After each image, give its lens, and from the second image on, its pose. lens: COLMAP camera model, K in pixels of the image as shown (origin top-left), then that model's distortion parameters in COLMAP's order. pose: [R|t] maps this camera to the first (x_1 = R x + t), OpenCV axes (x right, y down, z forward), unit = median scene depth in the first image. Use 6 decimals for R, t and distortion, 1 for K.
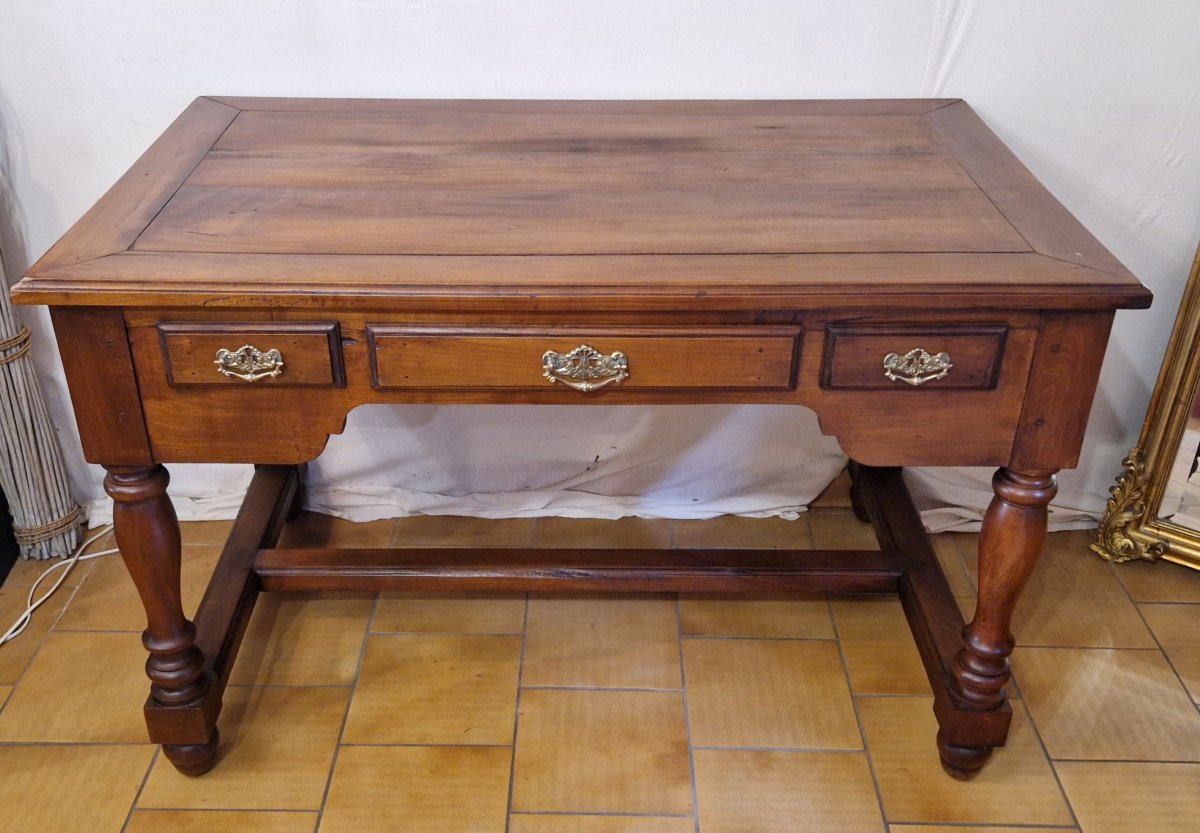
lens RADIAL K [[1214.7, 0, 598.6], [0, 1214.7, 482.9], [0, 0, 1]] dist [0.062378, 0.013509]
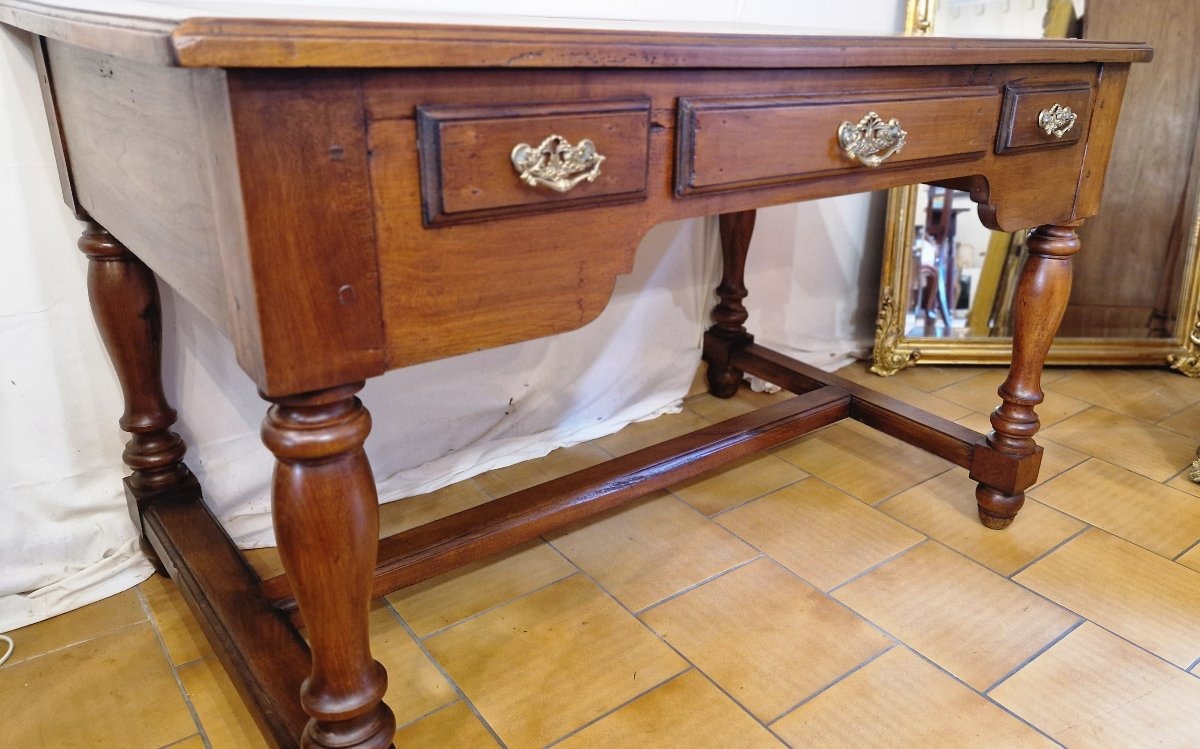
lens RADIAL K [[875.4, 0, 673.7], [0, 875.4, 369.9], [0, 0, 1]] dist [0.073522, -0.075442]
pose [[0.769305, -0.219802, 0.599881, -0.383051], [0.308805, 0.949915, -0.047962, 0.036308], [-0.559294, 0.222143, 0.798650, 0.419825]]
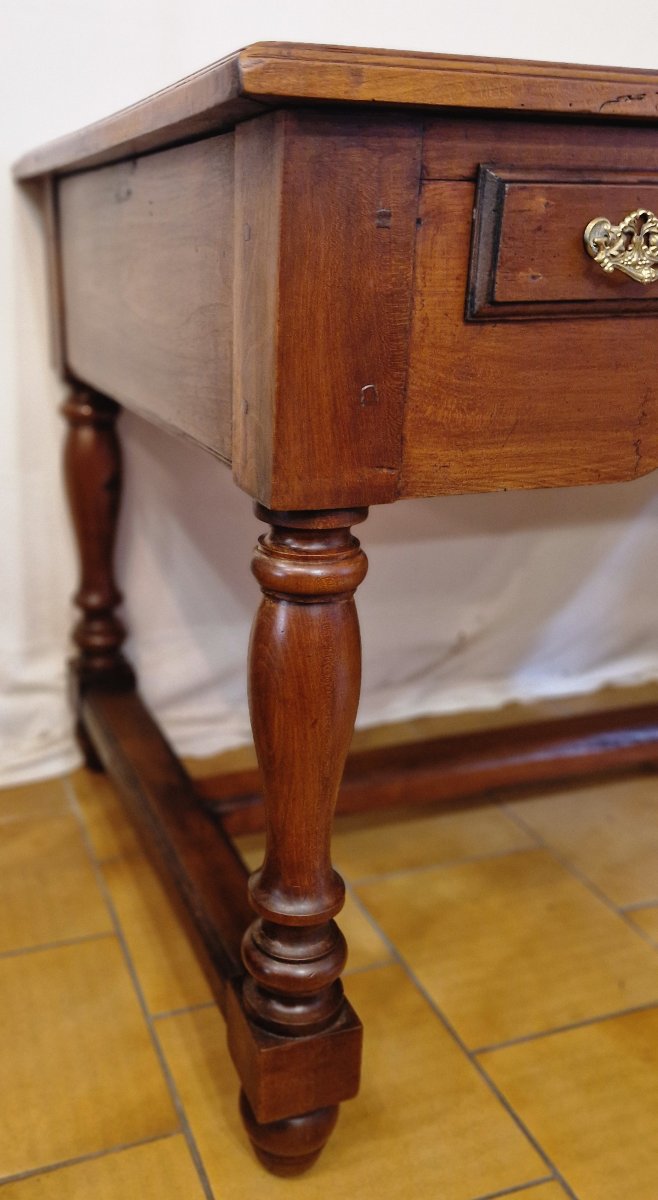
lens RADIAL K [[1002.0, 0, 252.6], [0, 1002.0, 585.9], [0, 0, 1]] dist [0.042846, -0.010410]
pose [[0.944962, -0.105550, 0.309686, -0.408152], [0.171583, 0.965802, -0.194388, 0.065483], [-0.278578, 0.236826, 0.930757, 0.474965]]
